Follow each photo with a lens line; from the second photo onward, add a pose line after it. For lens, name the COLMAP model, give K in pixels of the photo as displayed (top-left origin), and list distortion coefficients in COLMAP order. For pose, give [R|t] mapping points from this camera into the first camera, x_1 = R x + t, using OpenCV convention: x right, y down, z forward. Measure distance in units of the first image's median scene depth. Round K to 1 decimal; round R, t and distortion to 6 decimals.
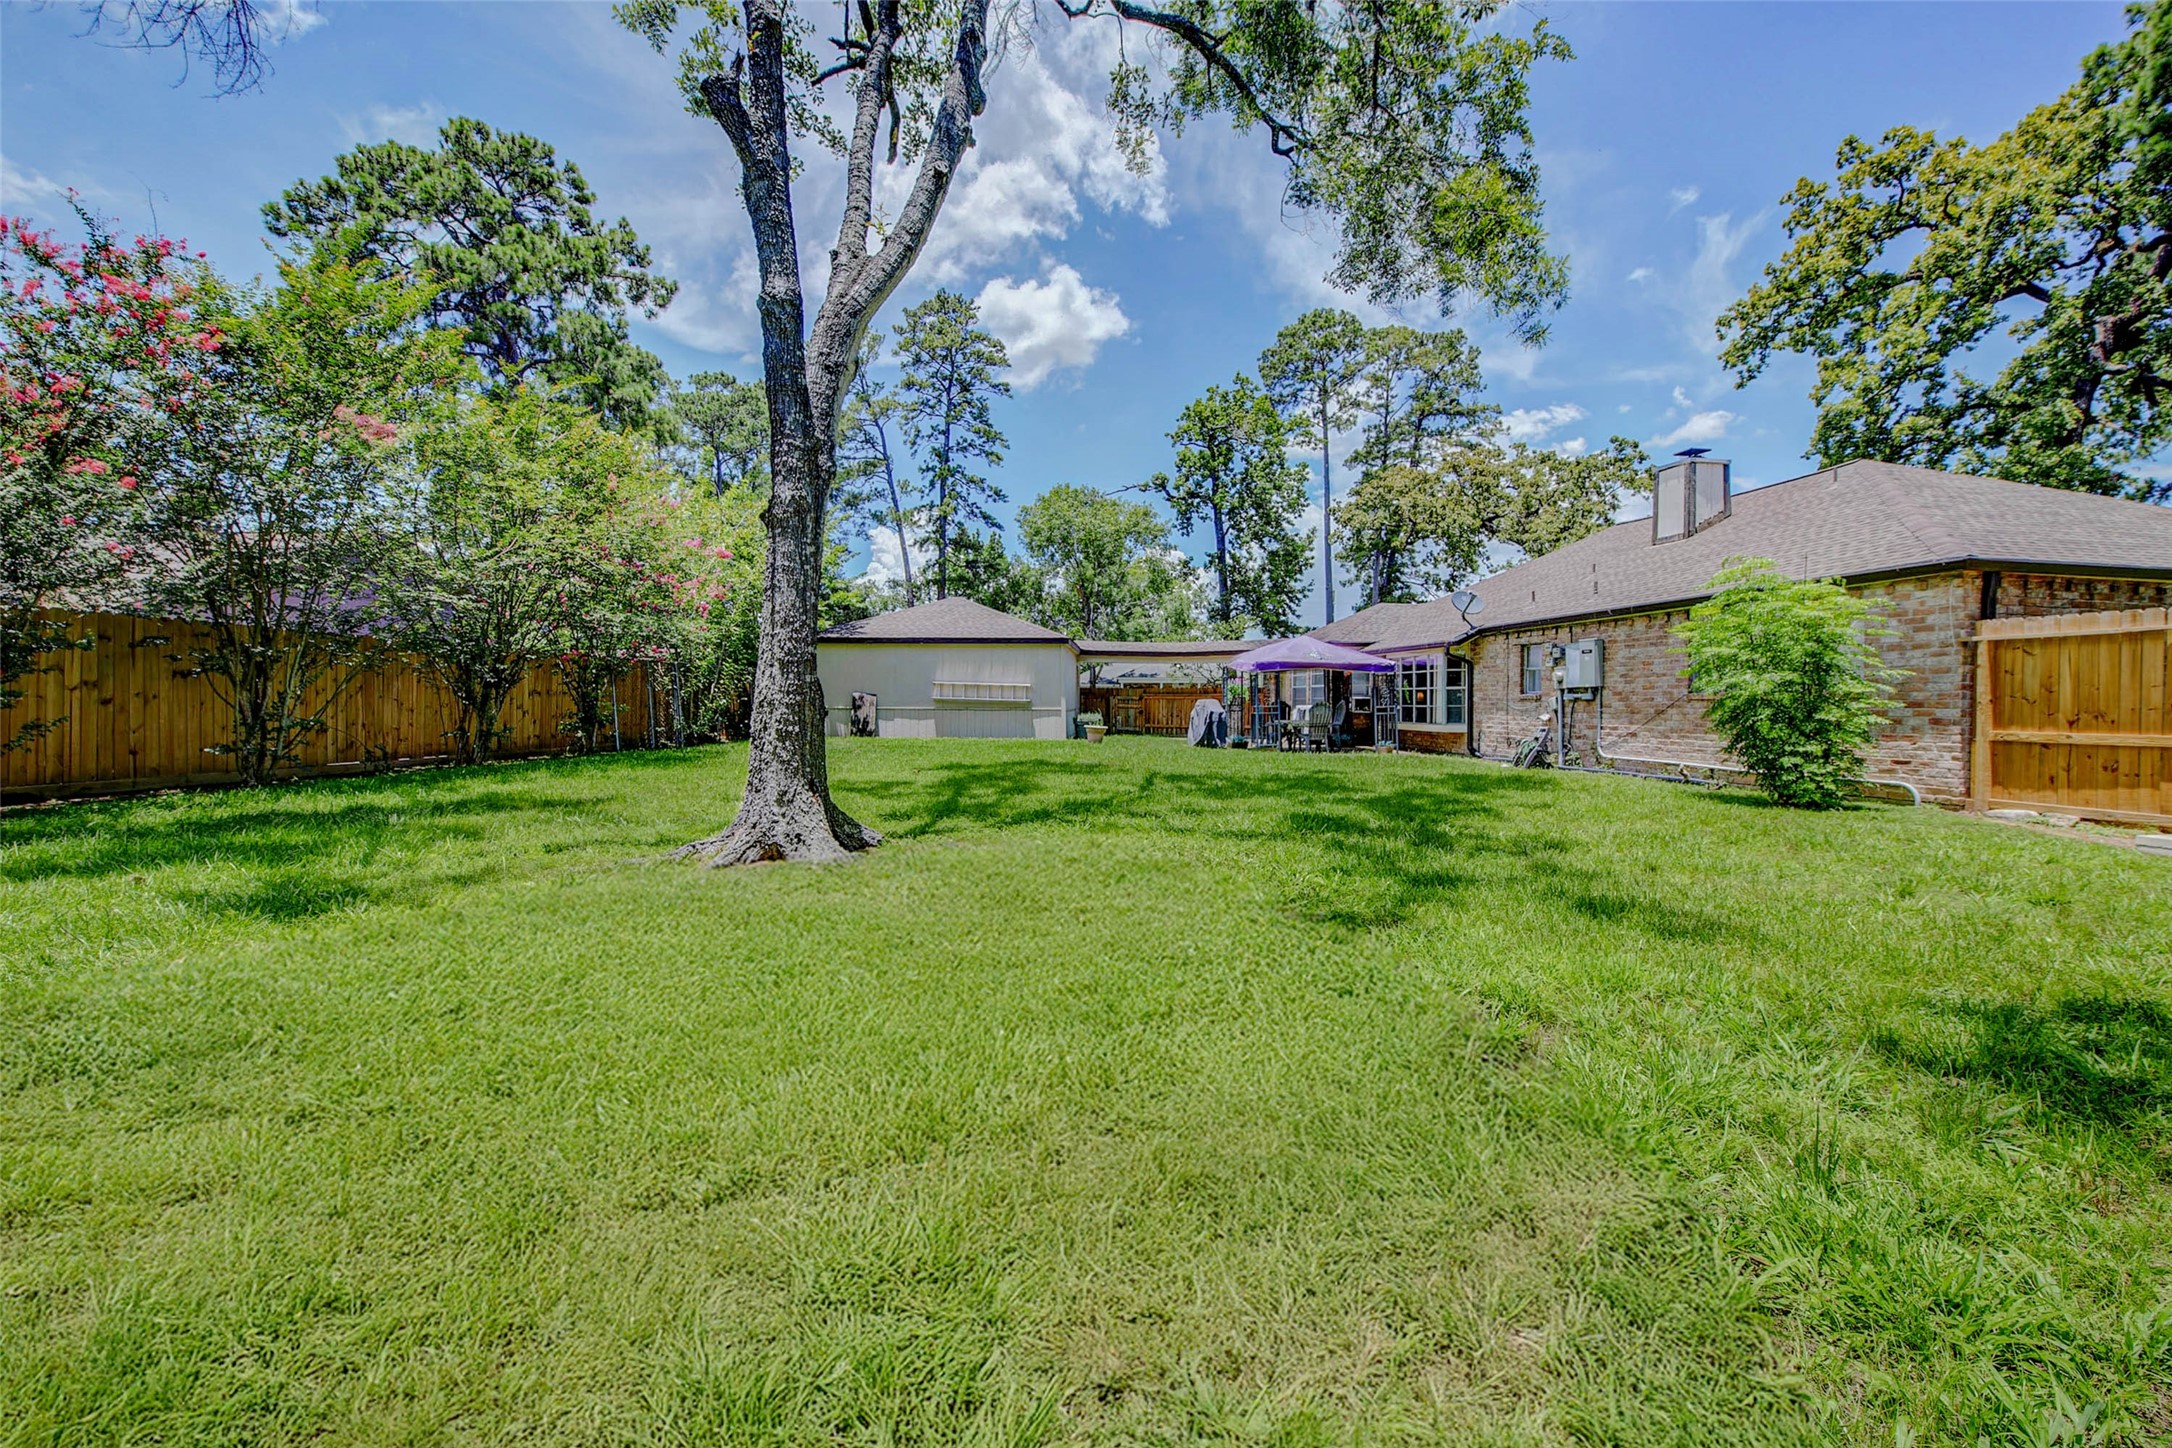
lens RADIAL K [[854.1, 0, 1071.4], [0, 854.1, 709.2], [0, 0, 1]] dist [-0.021247, -0.000309]
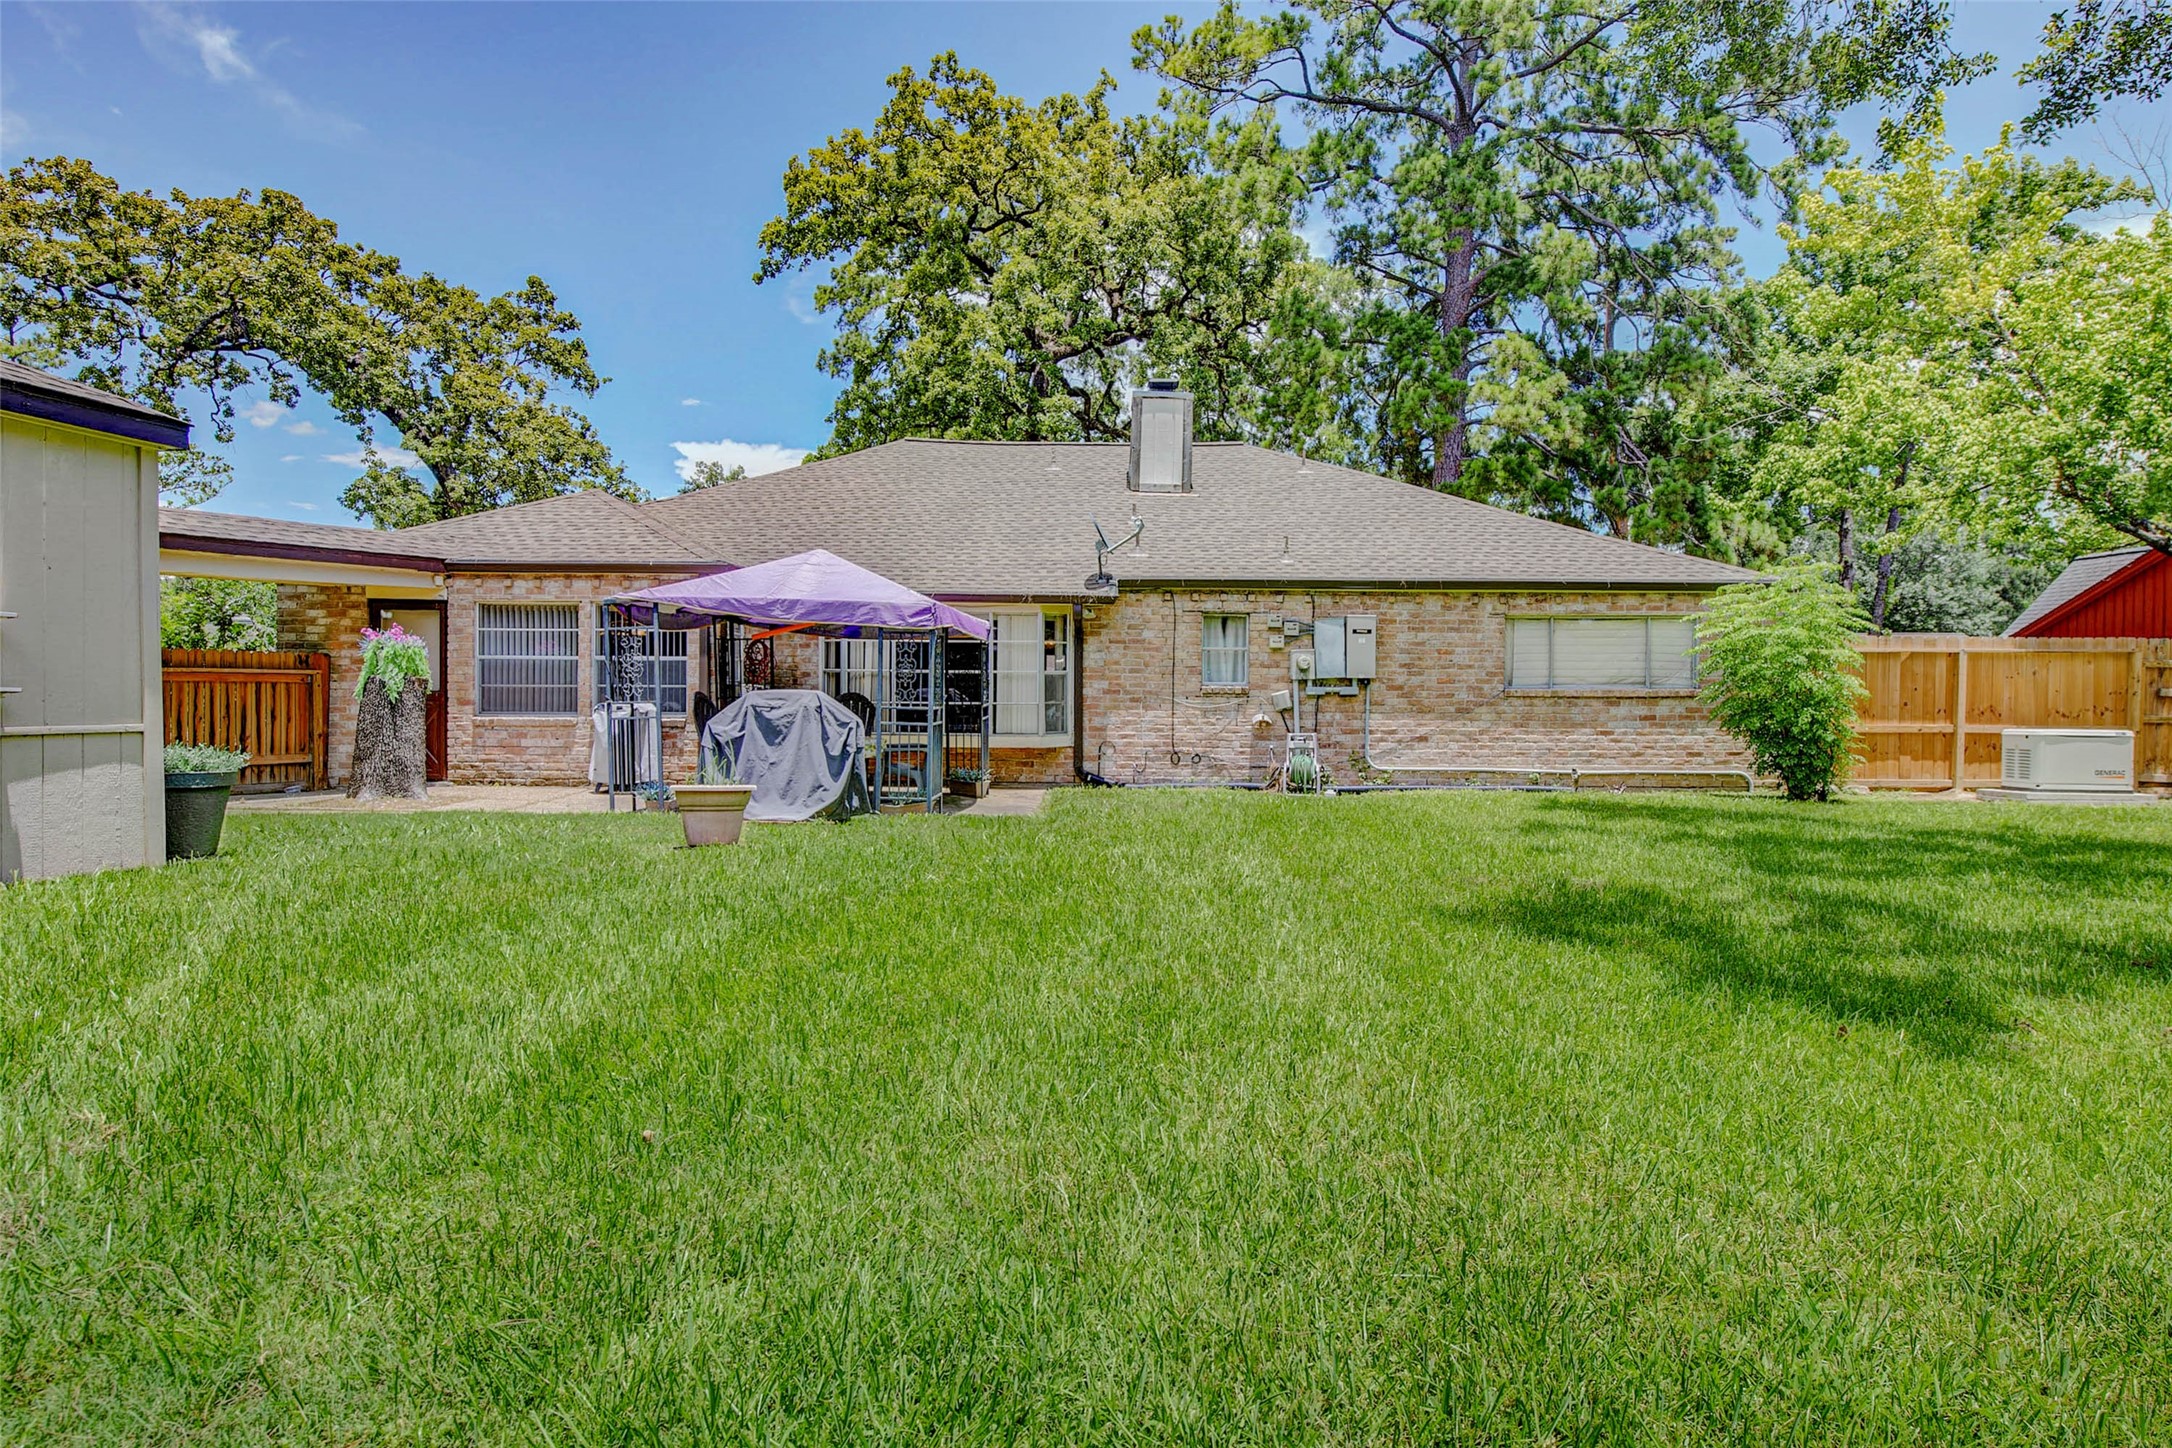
lens RADIAL K [[1157.3, 0, 1097.8], [0, 1157.3, 712.5], [0, 0, 1]] dist [-0.005700, -0.000636]
pose [[0.121840, -0.019372, 0.992361, -0.249068], [0.002083, 0.999812, 0.019262, -0.008982], [-0.992548, -0.000280, 0.121857, 0.622793]]
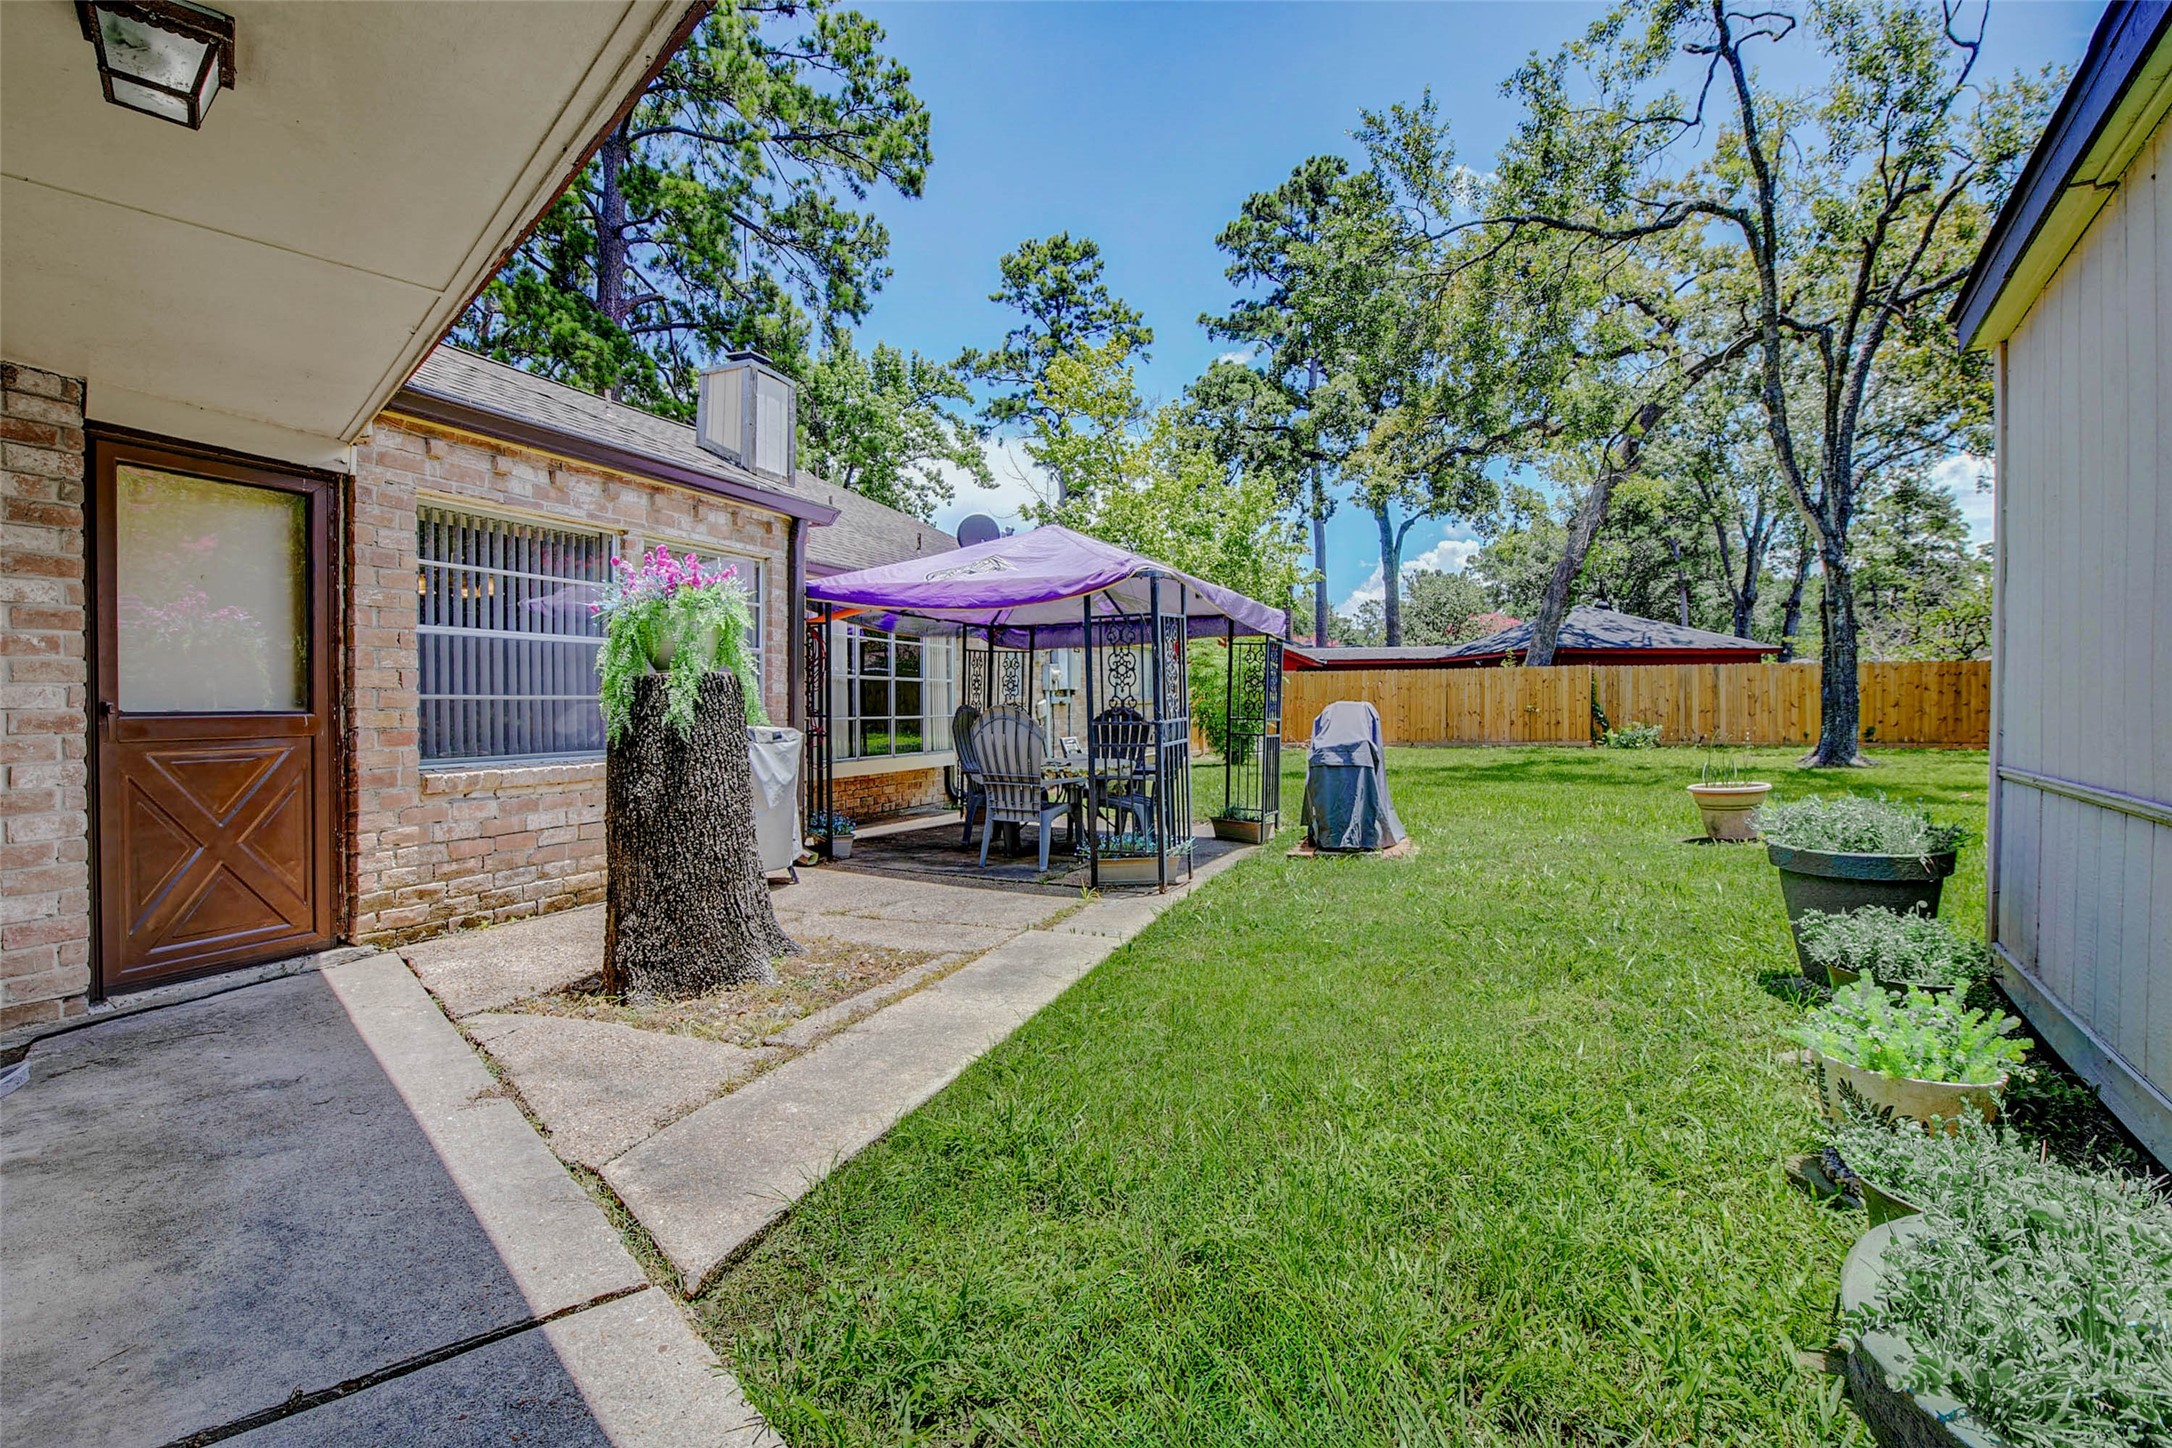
lens RADIAL K [[1059.4, 0, 1084.5], [0, 1059.4, 718.5], [0, 0, 1]] dist [0.000212, 0.000040]
pose [[-0.900130, -0.002394, 0.435614, 0.048236], [0.005828, 0.999829, 0.017539, -0.010361], [-0.435582, 0.018326, -0.899962, 1.104009]]
